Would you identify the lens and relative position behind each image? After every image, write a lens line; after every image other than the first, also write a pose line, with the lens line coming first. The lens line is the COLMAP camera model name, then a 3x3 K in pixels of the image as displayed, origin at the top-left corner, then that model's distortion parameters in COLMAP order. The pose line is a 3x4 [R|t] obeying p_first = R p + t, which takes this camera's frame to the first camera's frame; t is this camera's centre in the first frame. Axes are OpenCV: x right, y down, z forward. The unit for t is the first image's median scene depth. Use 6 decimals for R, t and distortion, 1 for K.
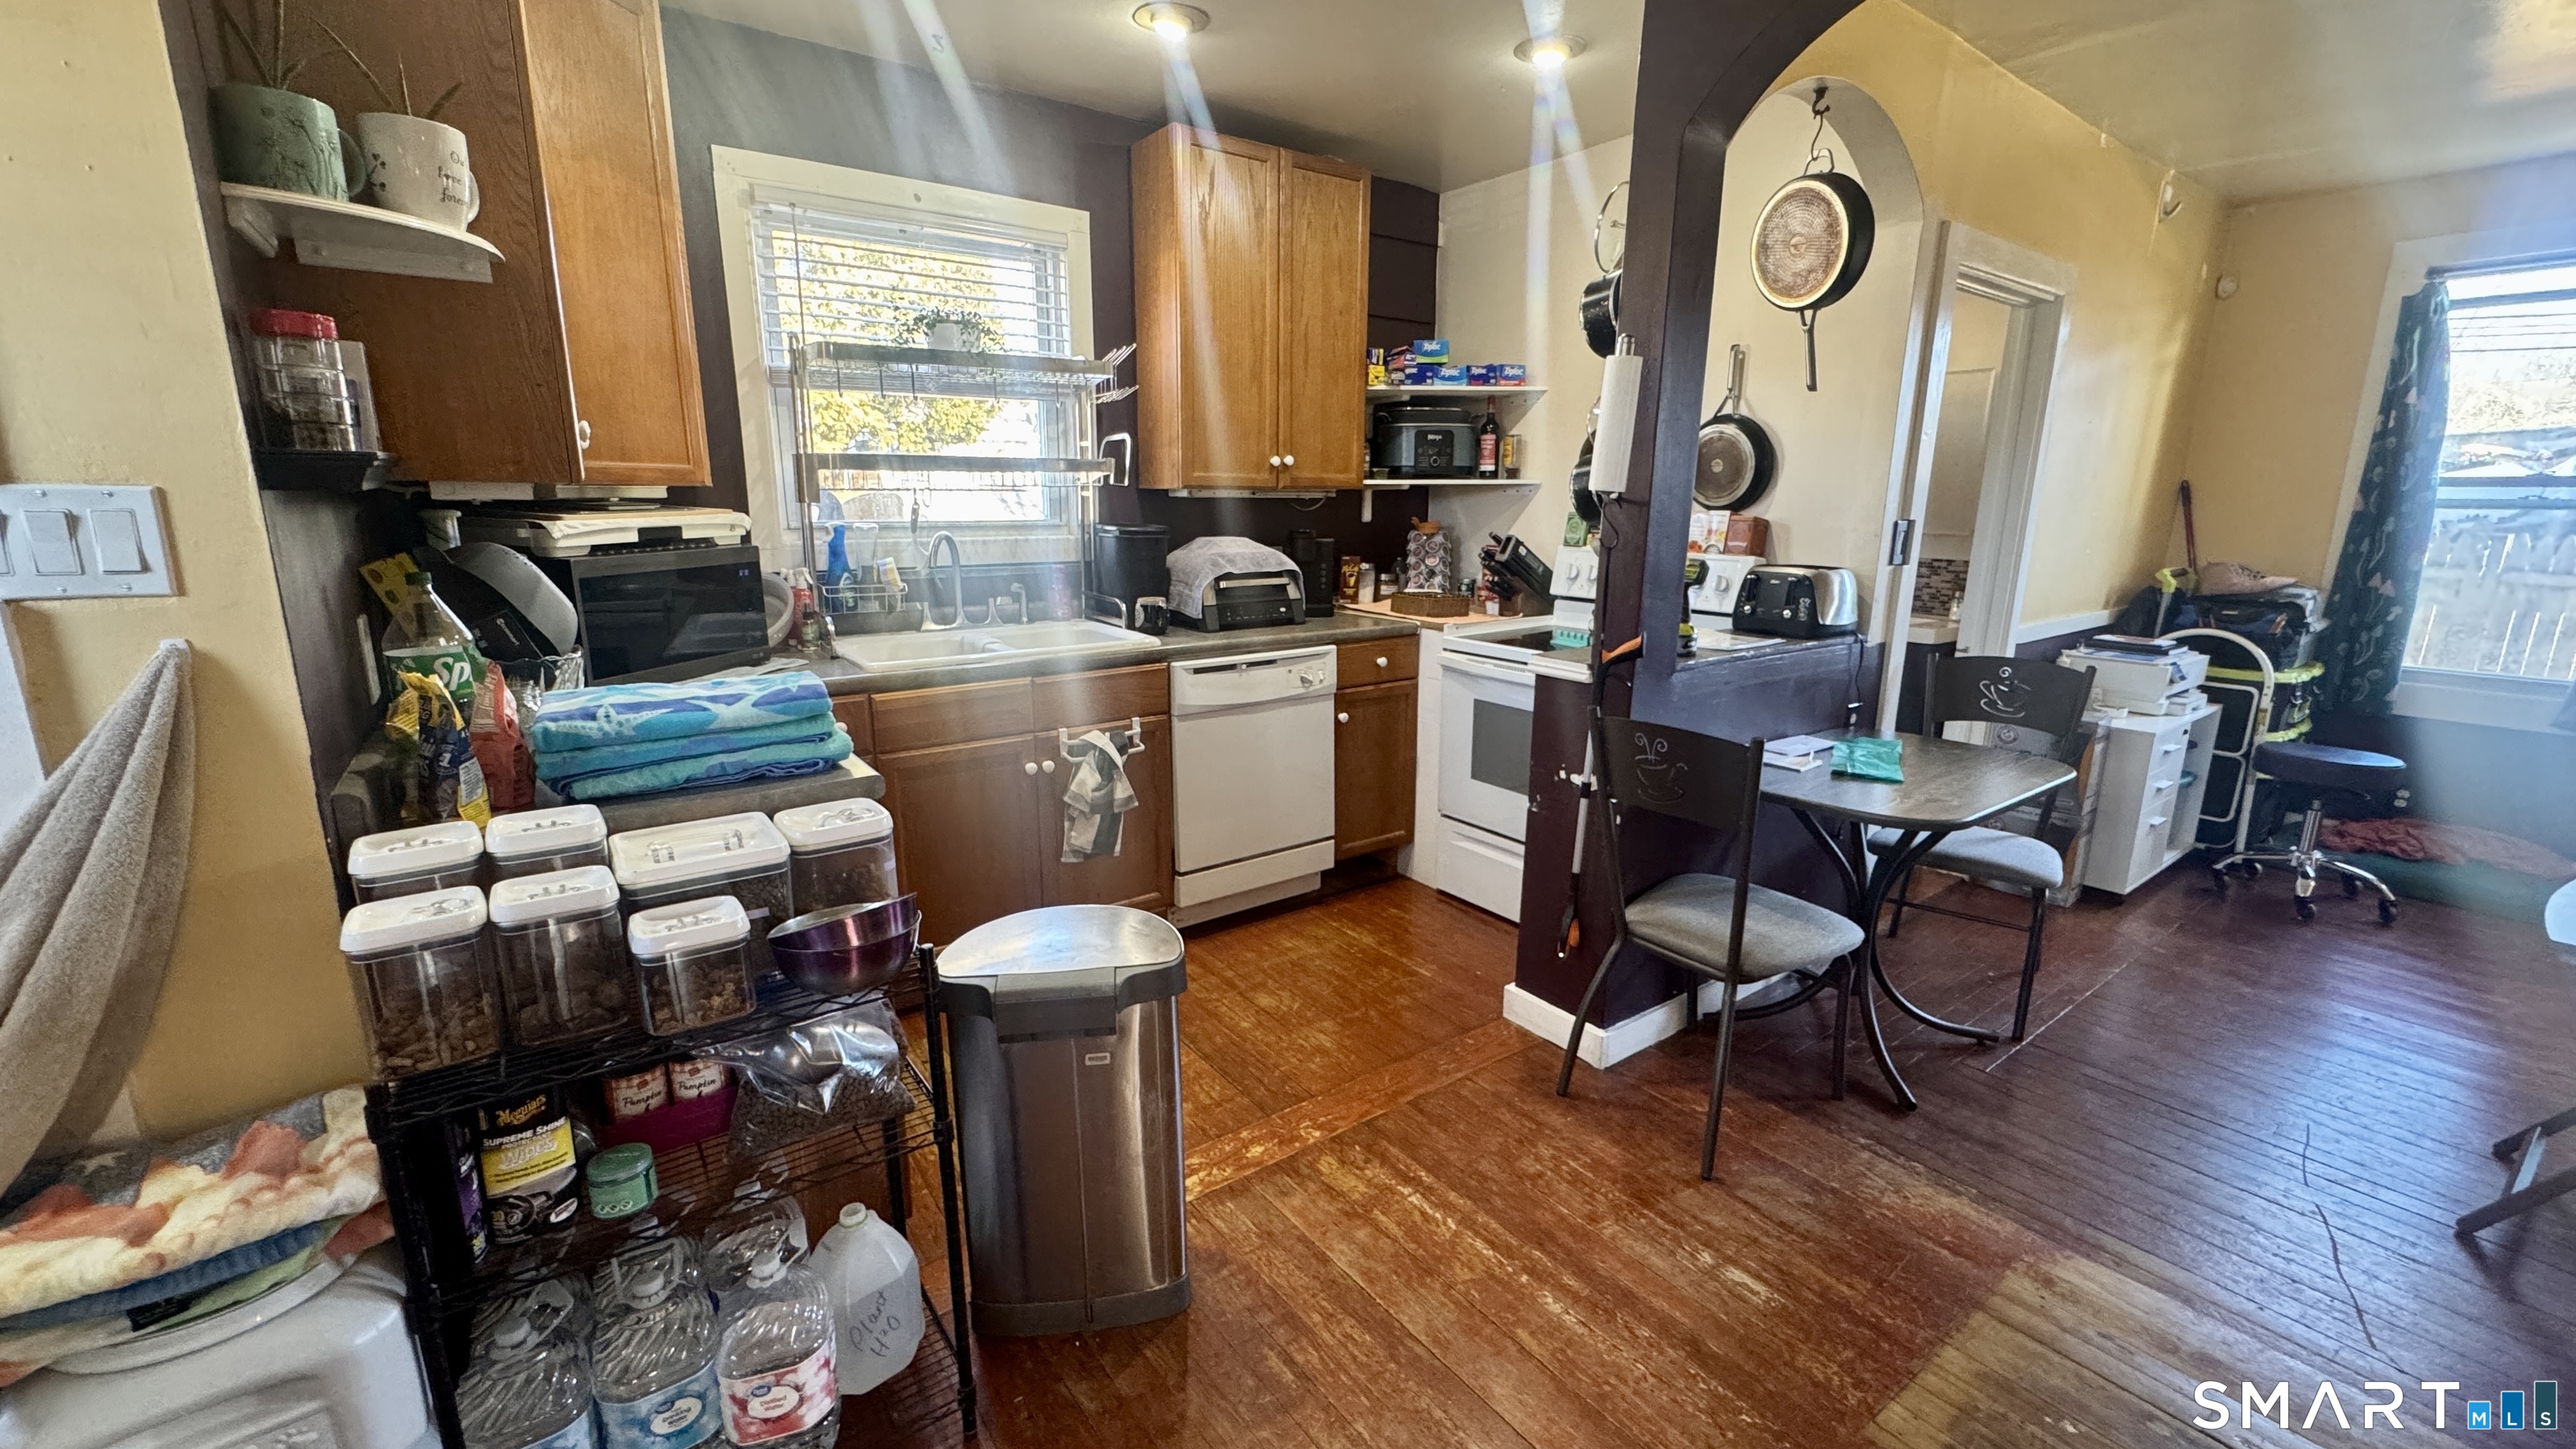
lens RADIAL K [[1030.6, 0, 1288.0], [0, 1030.6, 724.5], [0, 0, 1]] dist [0.000170, 0.000369]
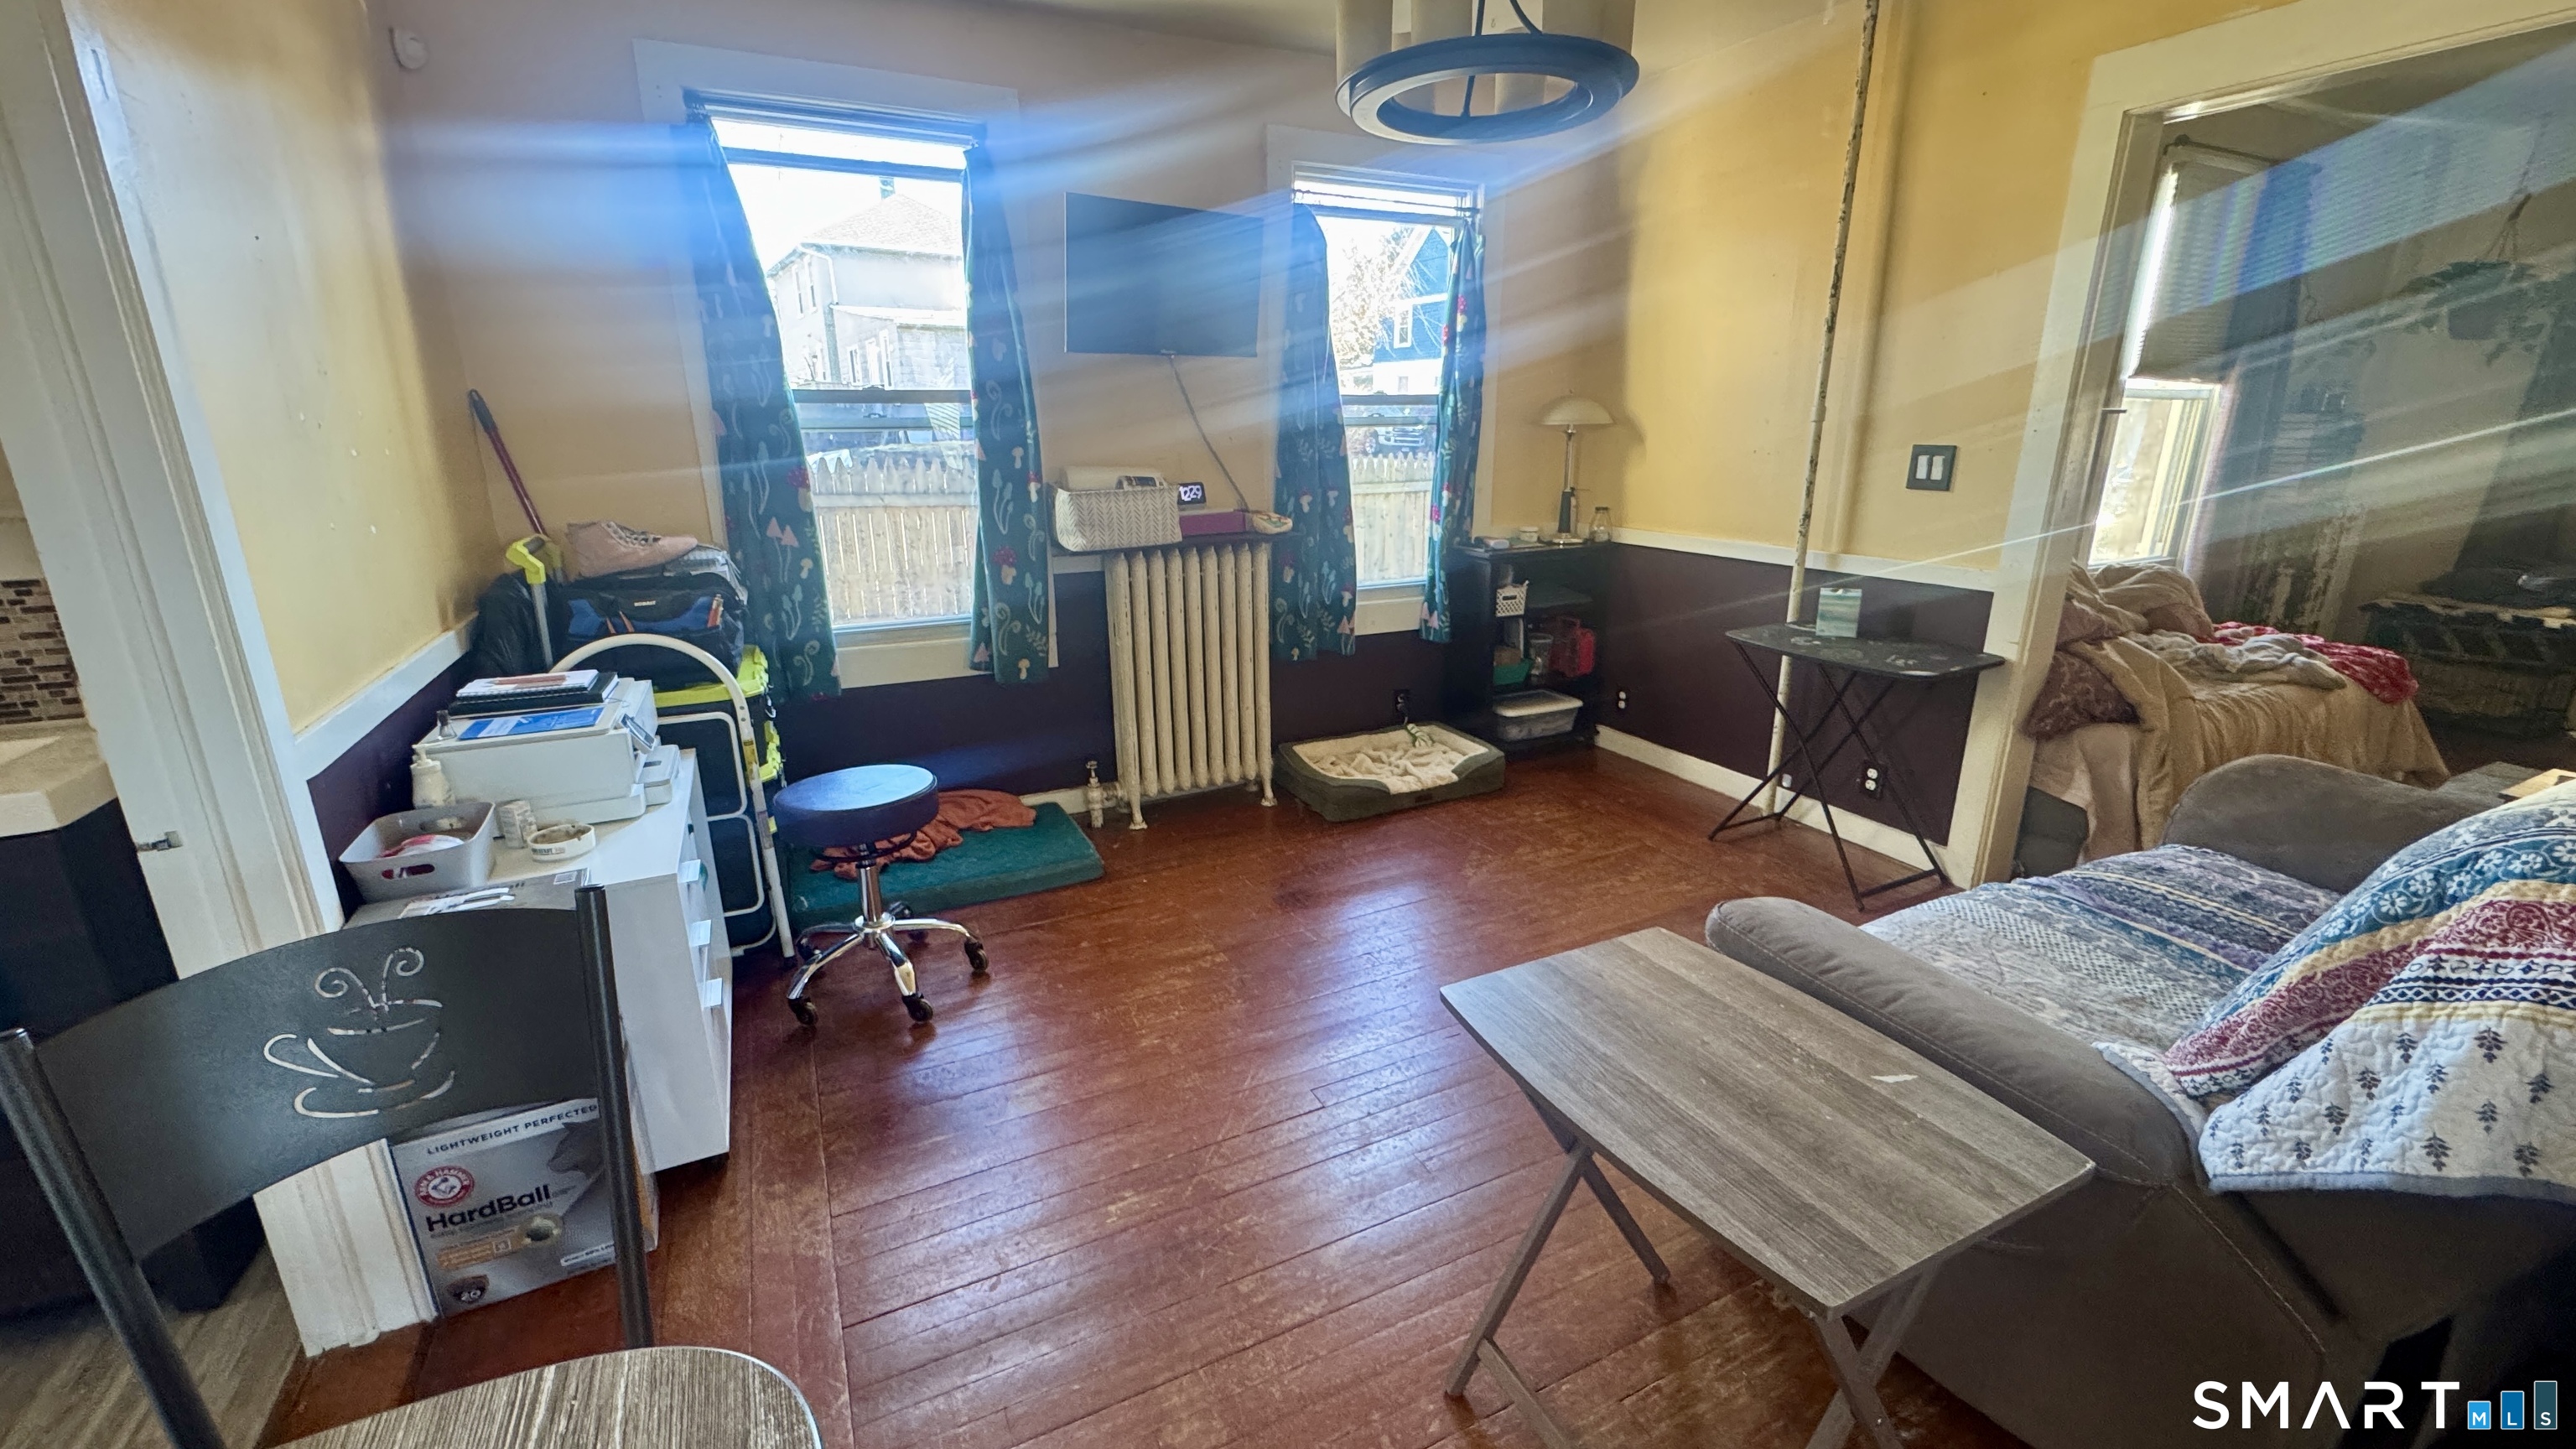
lens RADIAL K [[1030.6, 0, 1288.0], [0, 1030.6, 724.5], [0, 0, 1]] dist [0.000170, 0.000369]
pose [[0.180813, -0.277847, 0.943455, 0.374687], [0.233330, 0.943998, 0.233290, -0.094659], [-0.955439, 0.177954, 0.235517, 0.494114]]
